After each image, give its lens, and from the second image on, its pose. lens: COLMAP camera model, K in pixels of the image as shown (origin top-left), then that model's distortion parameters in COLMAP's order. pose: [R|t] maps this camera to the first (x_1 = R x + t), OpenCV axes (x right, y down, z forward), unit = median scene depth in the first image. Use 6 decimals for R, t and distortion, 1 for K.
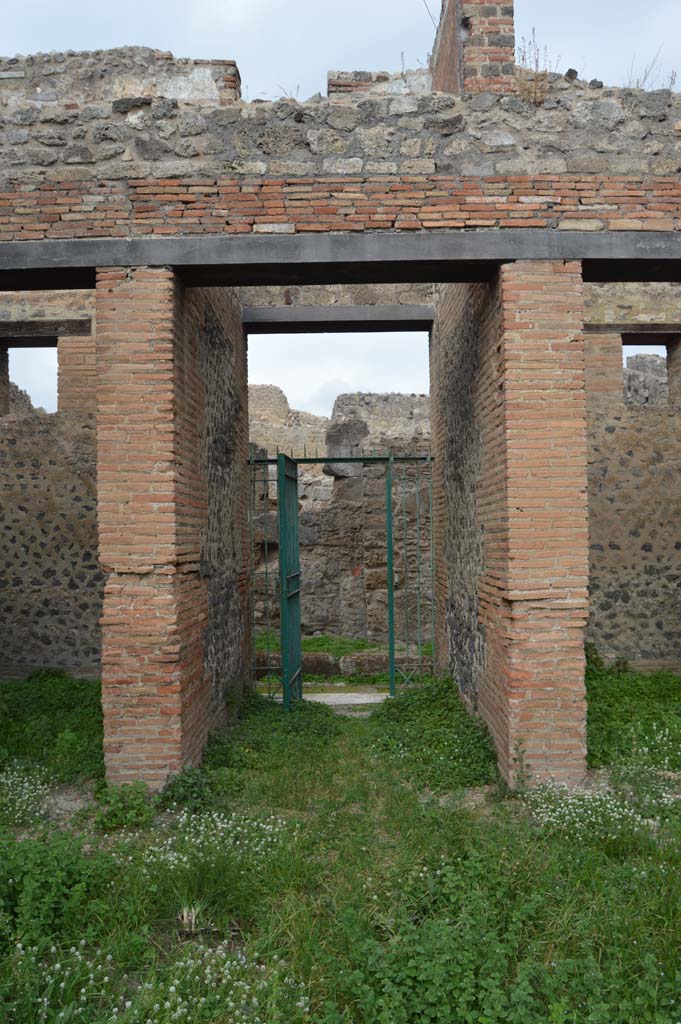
lens RADIAL K [[801.8, 0, 338.6], [0, 801.8, 519.7], [0, 0, 1]] dist [-0.090376, 0.034335]
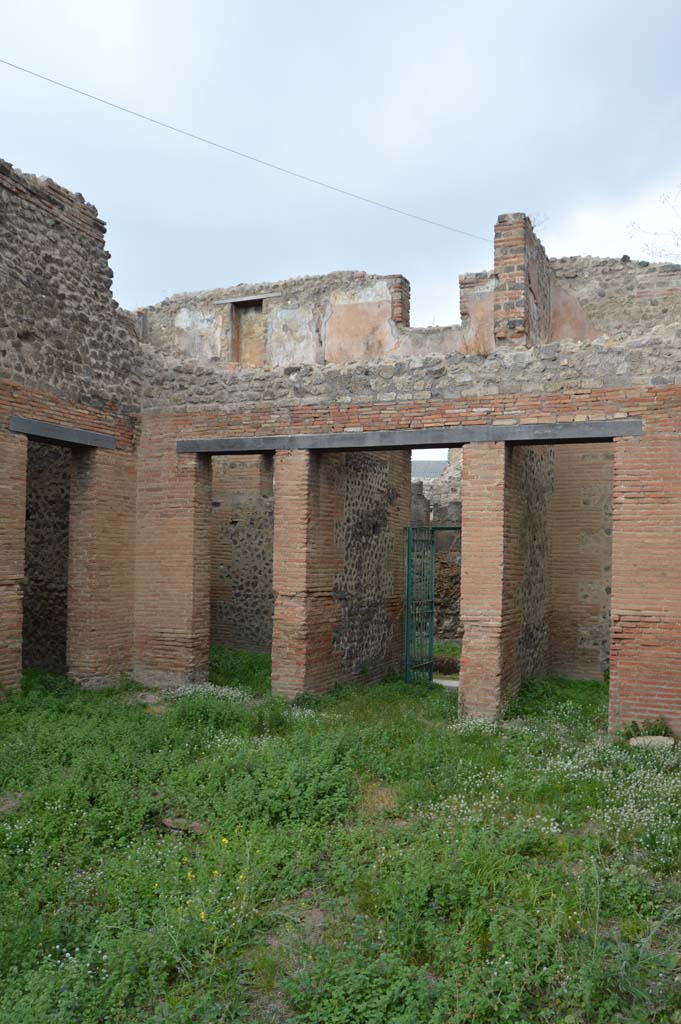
lens RADIAL K [[801.8, 0, 343.2], [0, 801.8, 508.9], [0, 0, 1]] dist [-0.090376, 0.034335]
pose [[0.915990, 0.012161, -0.401017, 0.720523], [-0.028373, 0.999001, -0.034514, -0.092371], [0.400197, 0.042992, 0.915420, -0.884203]]
